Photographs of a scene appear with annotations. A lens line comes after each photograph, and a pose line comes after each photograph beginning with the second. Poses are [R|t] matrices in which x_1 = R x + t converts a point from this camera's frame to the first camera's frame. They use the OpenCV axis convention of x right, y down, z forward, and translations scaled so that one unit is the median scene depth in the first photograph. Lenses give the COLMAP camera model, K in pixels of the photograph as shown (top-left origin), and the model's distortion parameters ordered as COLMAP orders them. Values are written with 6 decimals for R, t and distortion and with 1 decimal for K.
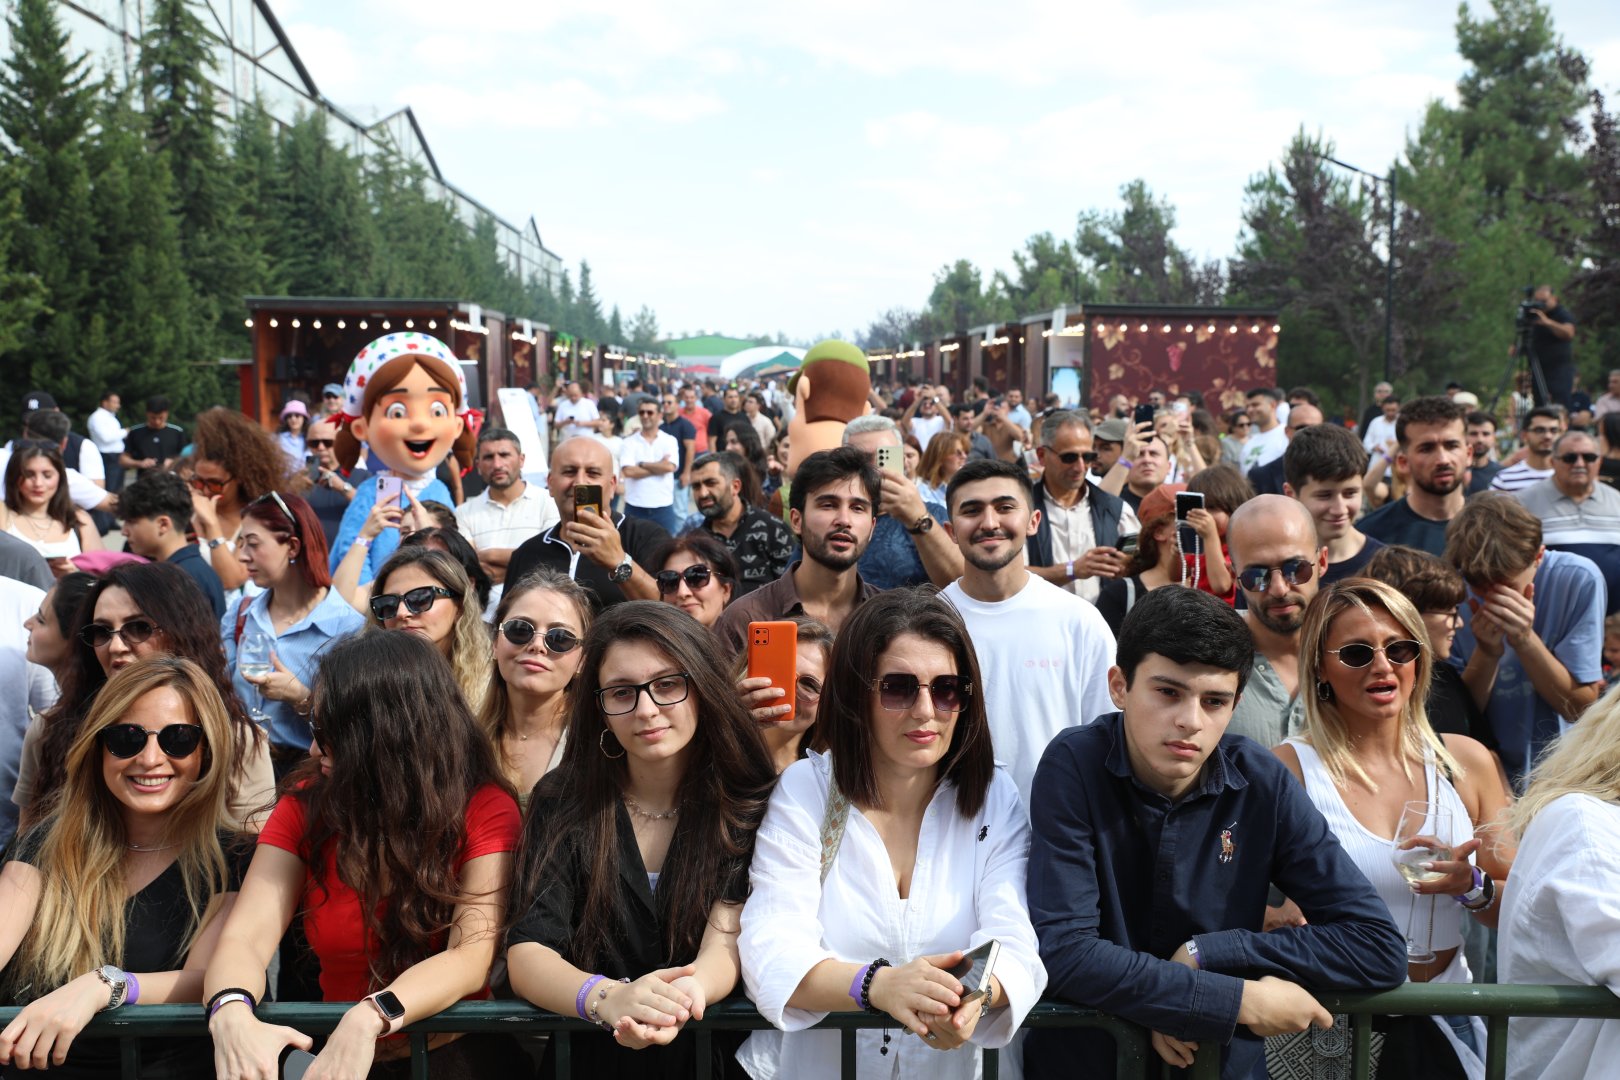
lens RADIAL K [[1579.8, 0, 816.6], [0, 1579.8, 536.7], [0, 0, 1]] dist [-0.062576, 0.205488]
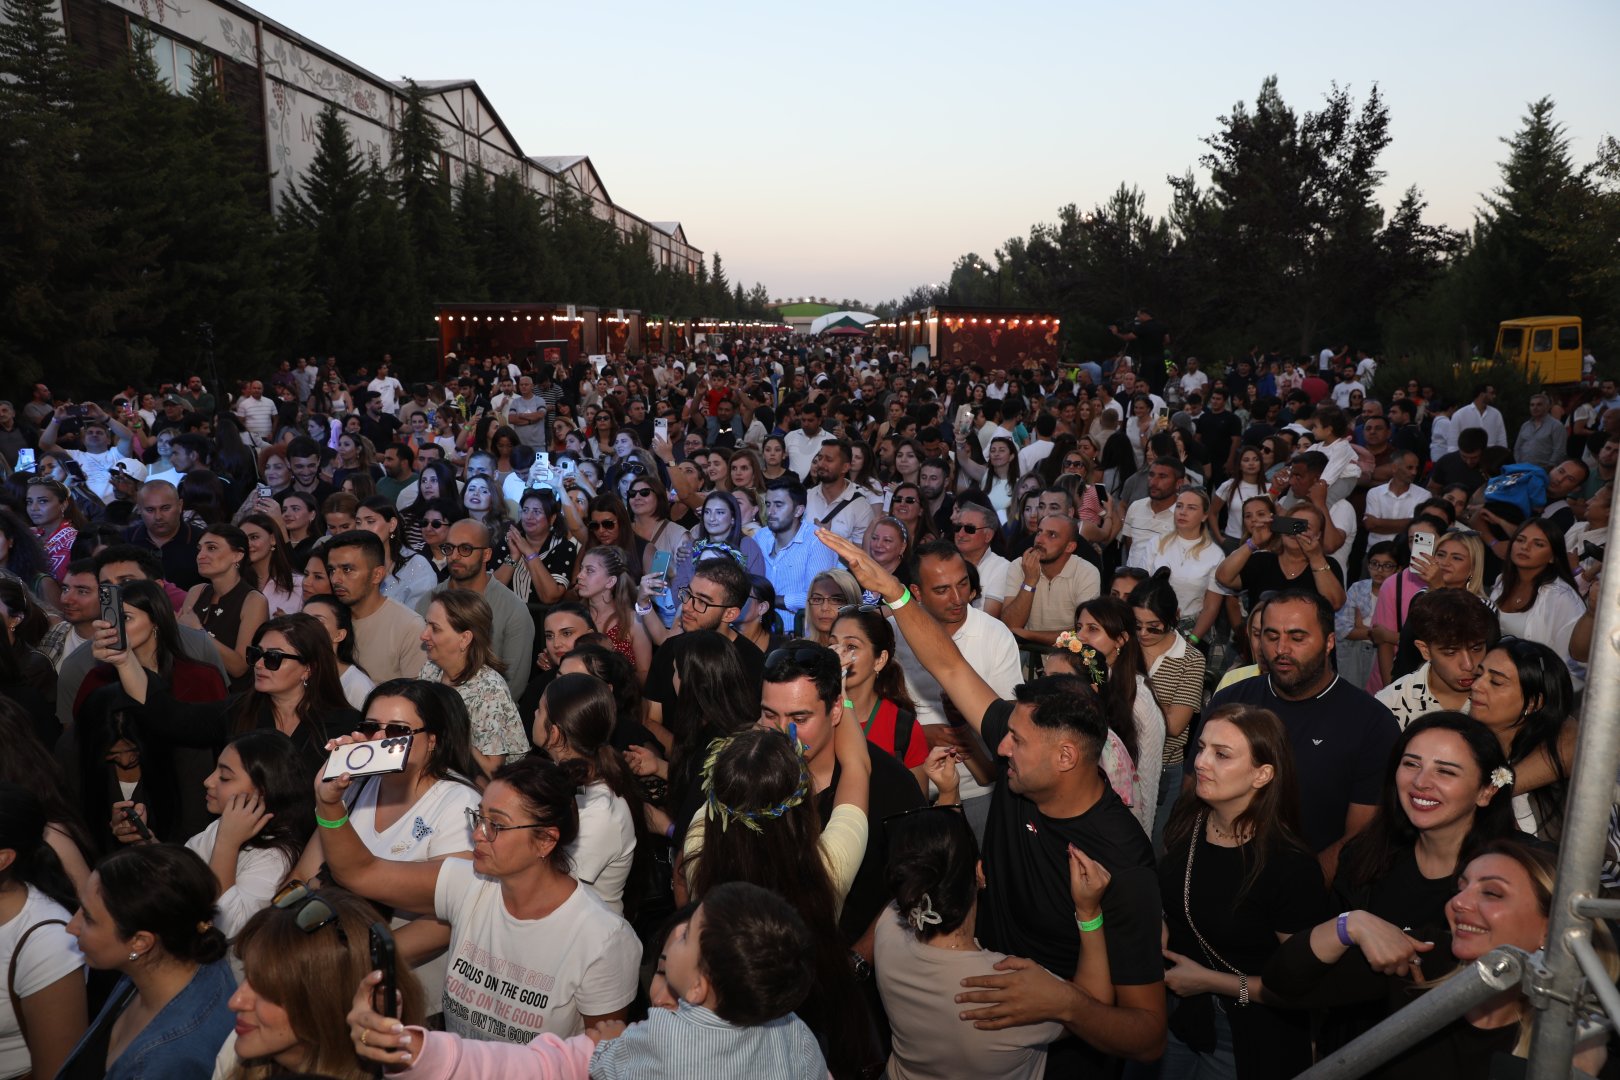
lens RADIAL K [[1087.4, 0, 810.0], [0, 1087.4, 540.0], [0, 0, 1]] dist [-0.114620, 0.084198]
pose [[0.996924, 0.019757, -0.075846, 0.058115], [-0.012705, 0.995645, 0.092359, -0.003561], [0.077340, -0.091112, 0.992833, -0.062428]]
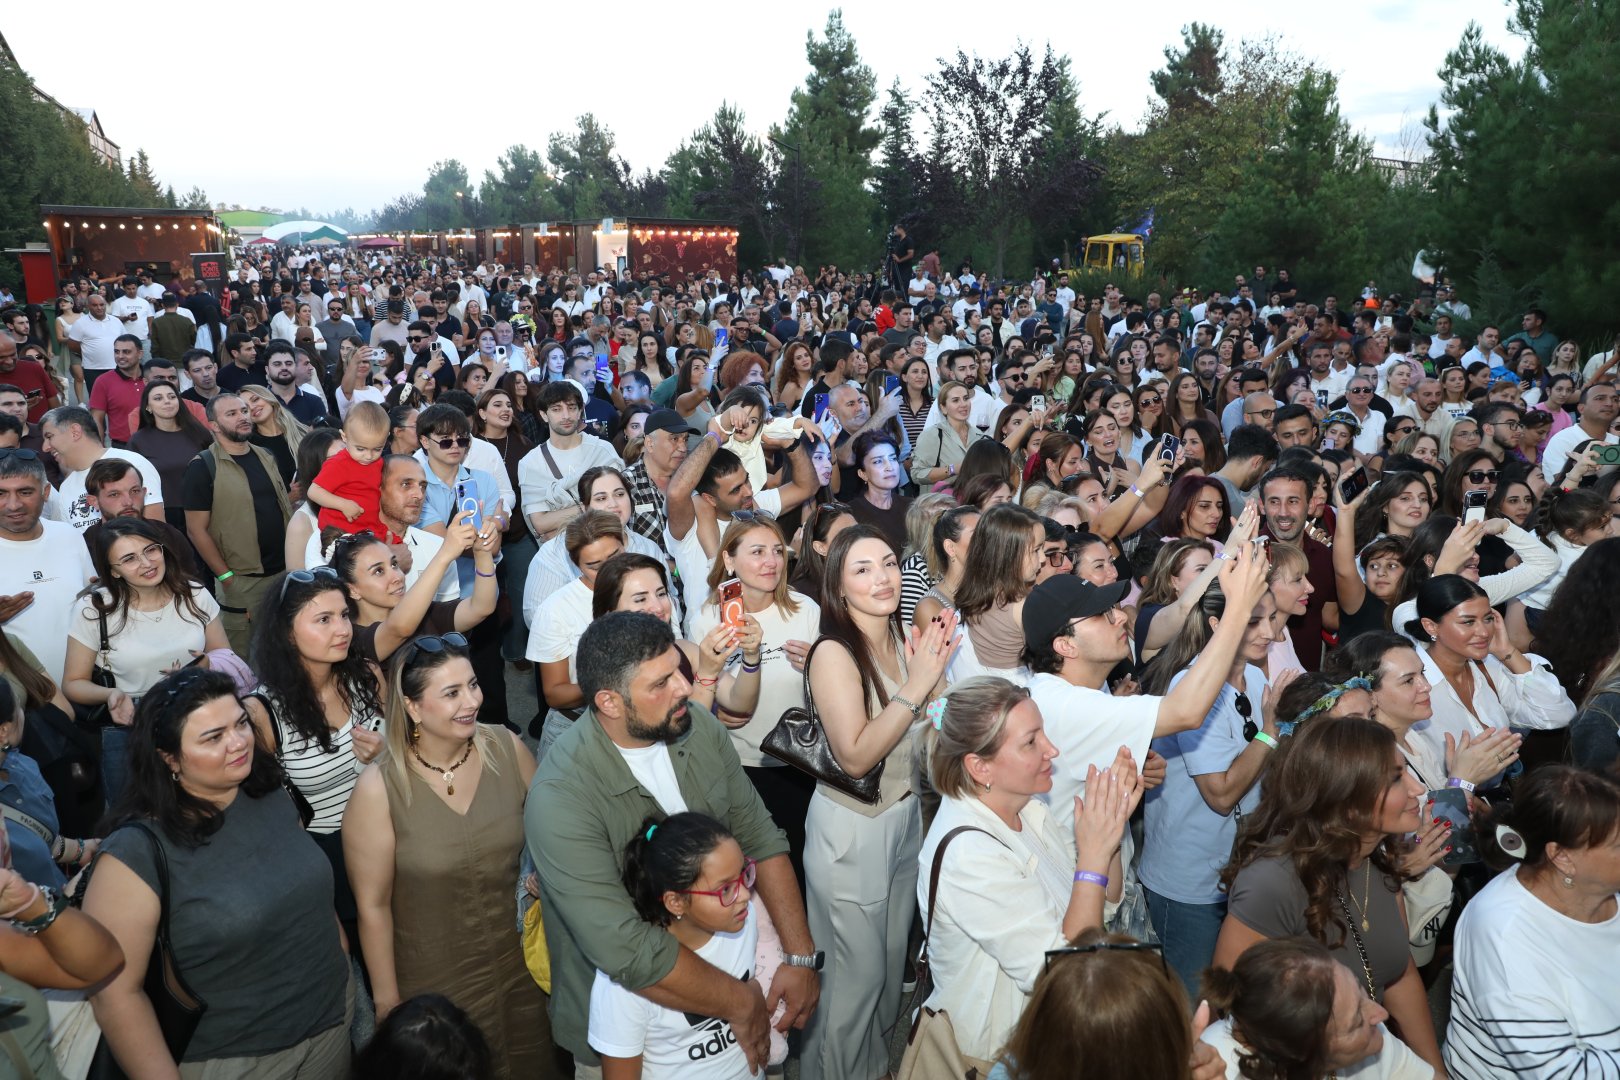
lens RADIAL K [[1087.4, 0, 810.0], [0, 1087.4, 540.0], [0, 0, 1]] dist [-0.114620, 0.084198]
pose [[0.911478, -0.091195, 0.401114, -0.062940], [0.021794, 0.984452, 0.174296, -0.002921], [-0.410772, -0.150125, 0.899293, -0.064844]]
